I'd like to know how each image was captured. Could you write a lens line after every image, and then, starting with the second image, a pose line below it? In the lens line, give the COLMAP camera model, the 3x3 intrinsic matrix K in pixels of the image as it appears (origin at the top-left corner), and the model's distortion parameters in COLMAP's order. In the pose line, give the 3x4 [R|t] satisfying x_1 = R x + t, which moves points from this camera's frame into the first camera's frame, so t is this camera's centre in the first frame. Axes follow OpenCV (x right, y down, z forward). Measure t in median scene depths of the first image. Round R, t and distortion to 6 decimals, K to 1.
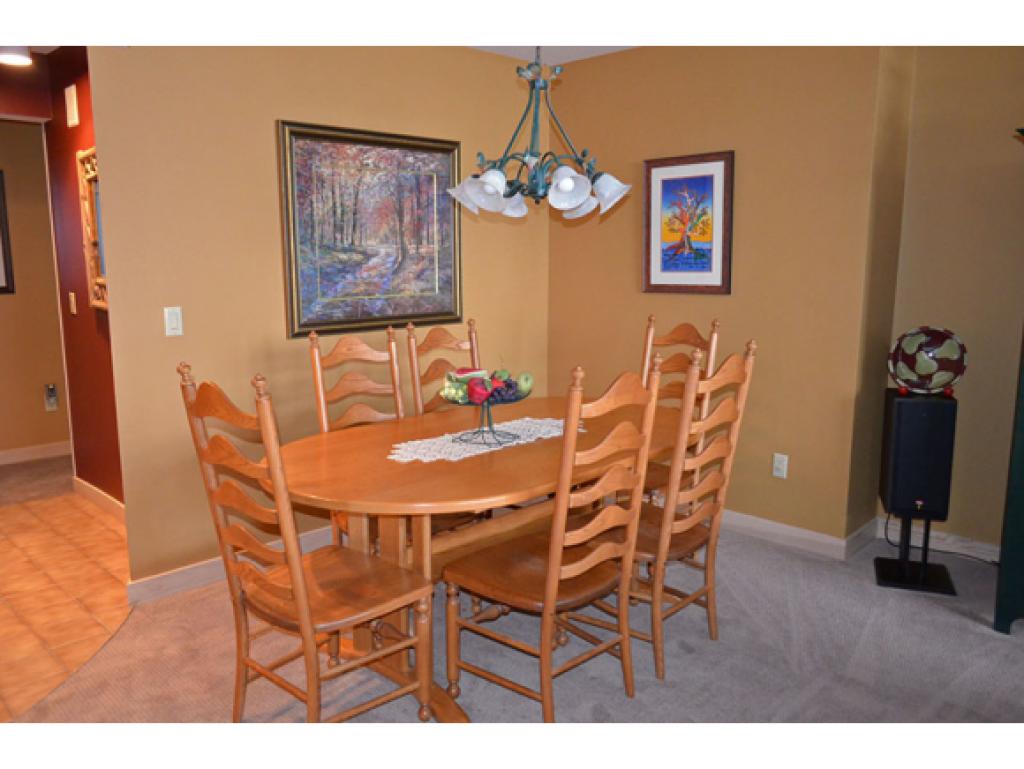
lens RADIAL K [[804.4, 0, 506.7], [0, 804.4, 381.9], [0, 0, 1]] dist [-0.002829, -0.001999]
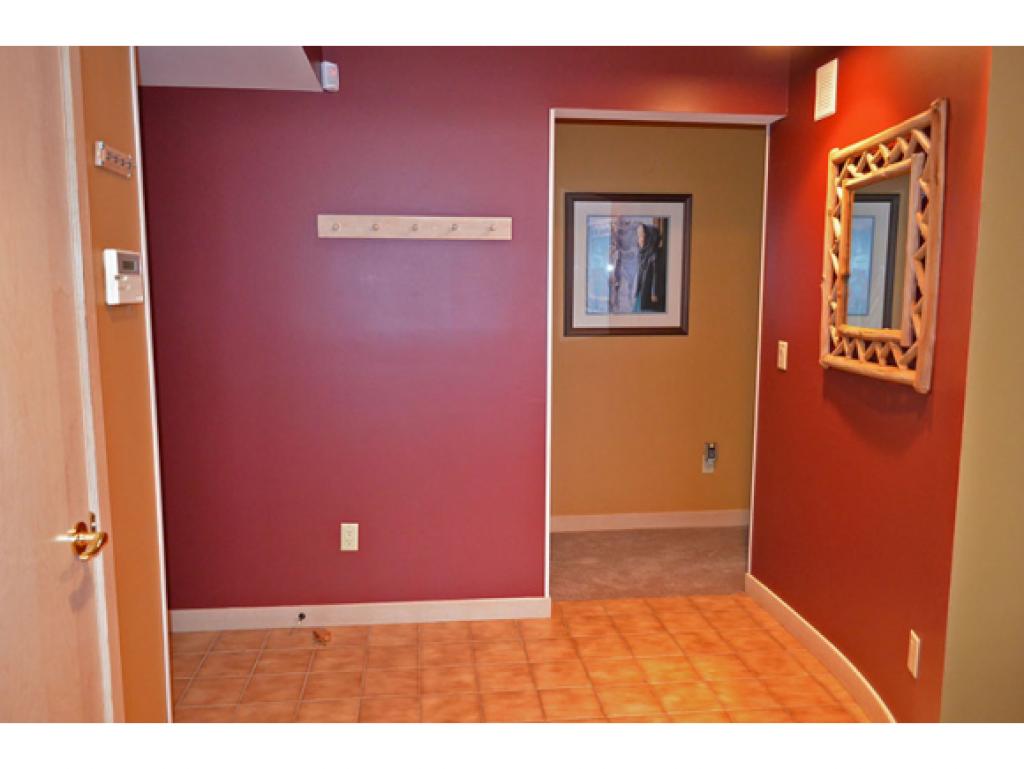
lens RADIAL K [[804.4, 0, 506.7], [0, 804.4, 381.9], [0, 0, 1]] dist [-0.002829, -0.001999]
pose [[0.782888, 0.079307, -0.617087, -0.279866], [-0.106550, 0.994280, -0.007396, -0.040668], [0.612970, 0.071541, 0.786860, 0.249569]]
